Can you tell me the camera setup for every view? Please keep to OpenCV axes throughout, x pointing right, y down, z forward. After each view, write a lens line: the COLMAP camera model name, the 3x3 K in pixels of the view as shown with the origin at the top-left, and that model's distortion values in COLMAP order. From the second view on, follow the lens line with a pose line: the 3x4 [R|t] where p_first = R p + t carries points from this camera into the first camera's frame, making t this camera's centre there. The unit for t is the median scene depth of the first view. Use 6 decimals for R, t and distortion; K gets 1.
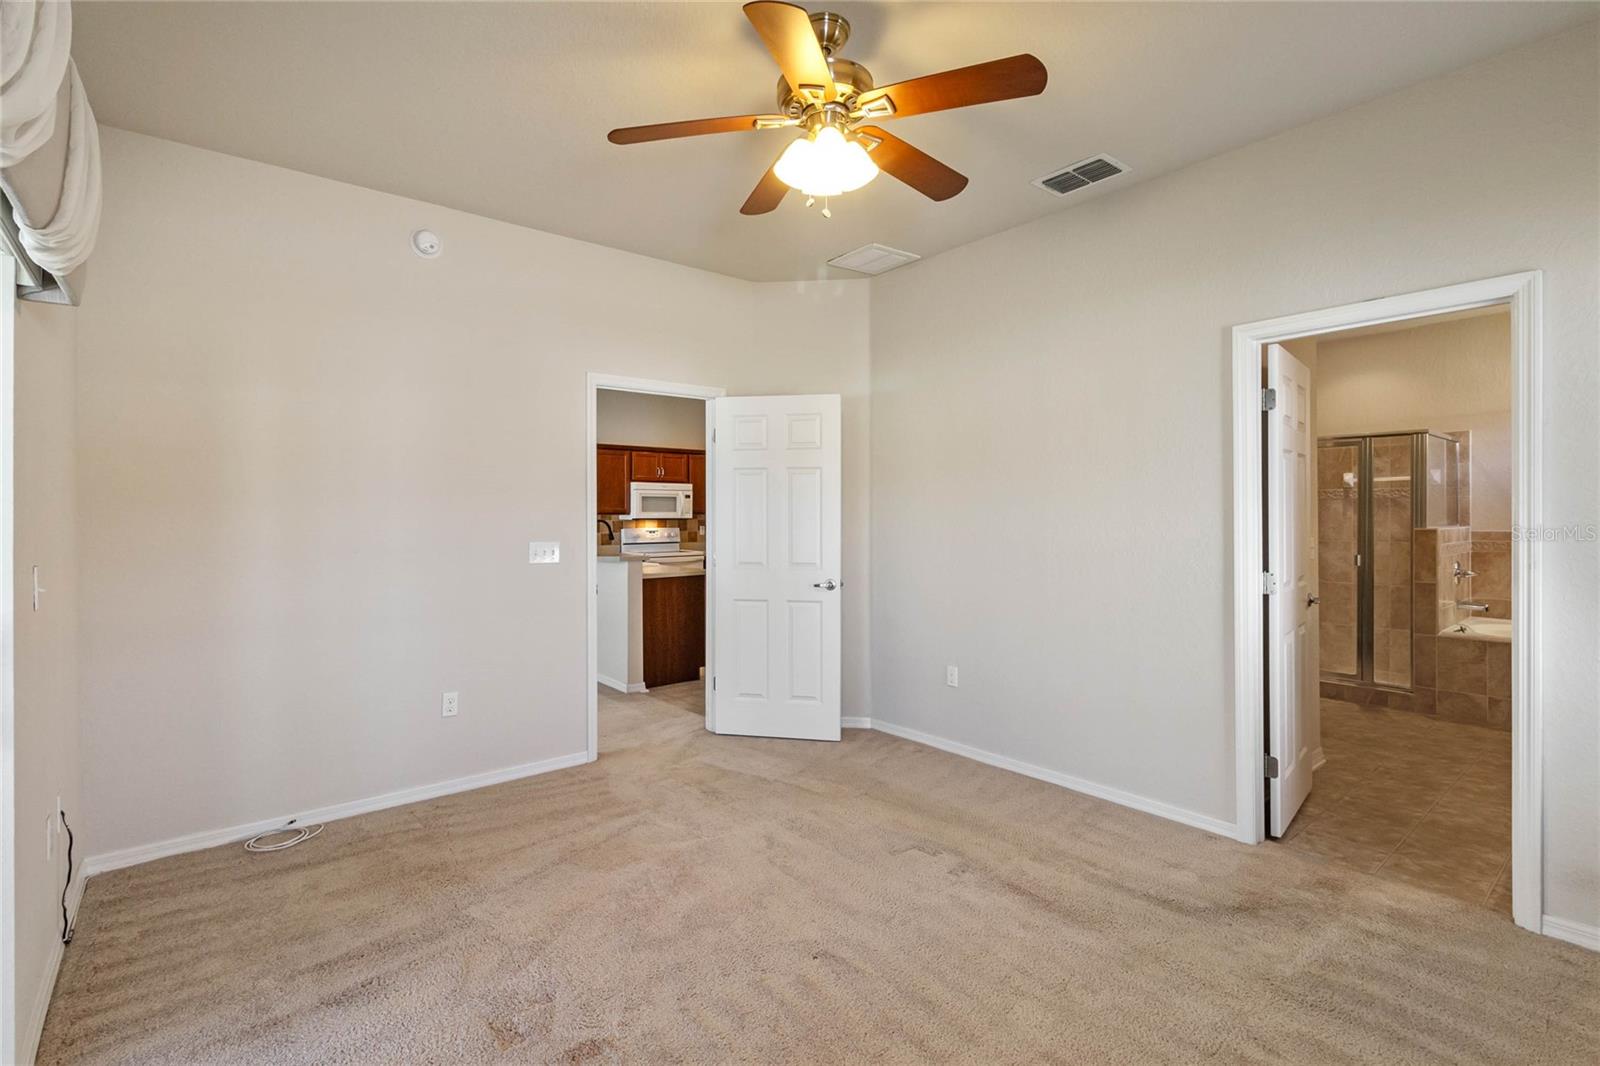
lens RADIAL K [[734.7, 0, 800.9], [0, 734.7, 518.6], [0, 0, 1]] dist [0.002563, 0.000126]
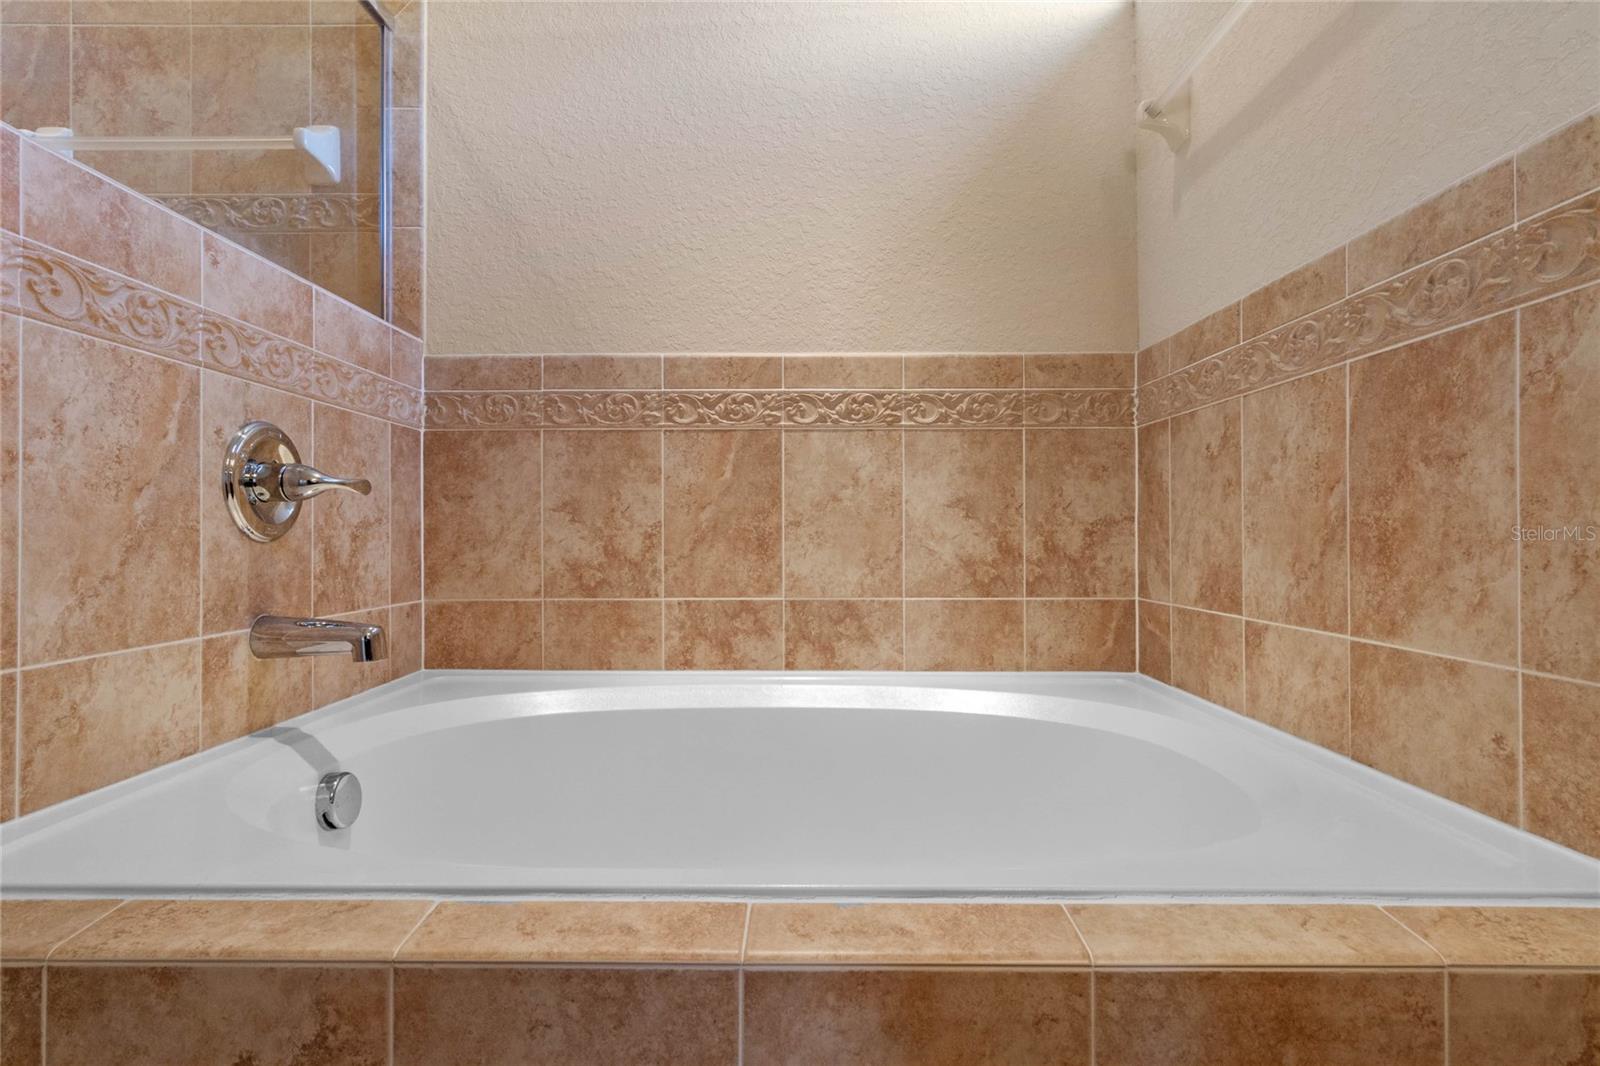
lens RADIAL K [[793.7, 0, 804.5], [0, 793.7, 532.5], [0, 0, 1]] dist [0.000971, 0.000486]
pose [[0.636614, 0.011764, 0.771092, 0.788648], [-0.000763, 0.999893, -0.014625, 0.088252], [-0.771182, 0.008722, 0.636555, 0.718069]]
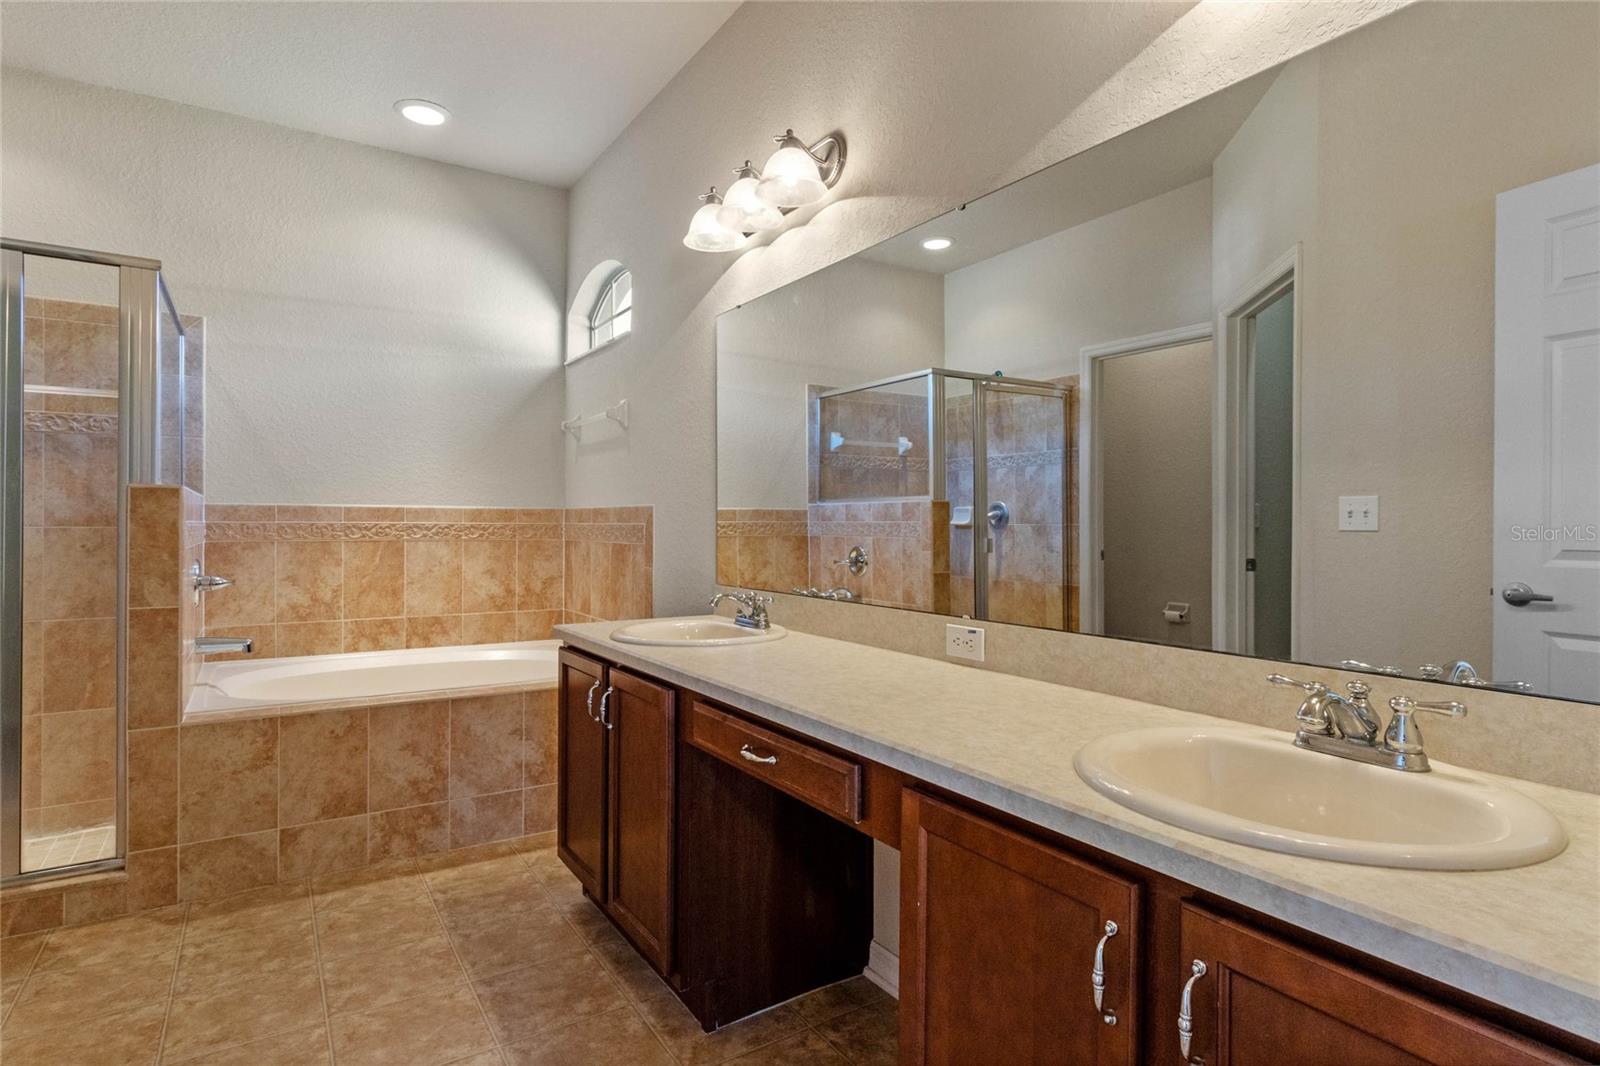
lens RADIAL K [[821.3, 0, 800.0], [0, 821.3, 533.0], [0, 0, 1]] dist [0.003683, 0.001270]
pose [[0.105731, -0.000039, 0.994395, 0.364586], [-0.003876, 0.999992, 0.000451, 0.036853], [-0.994387, -0.003902, 0.105730, 0.513531]]
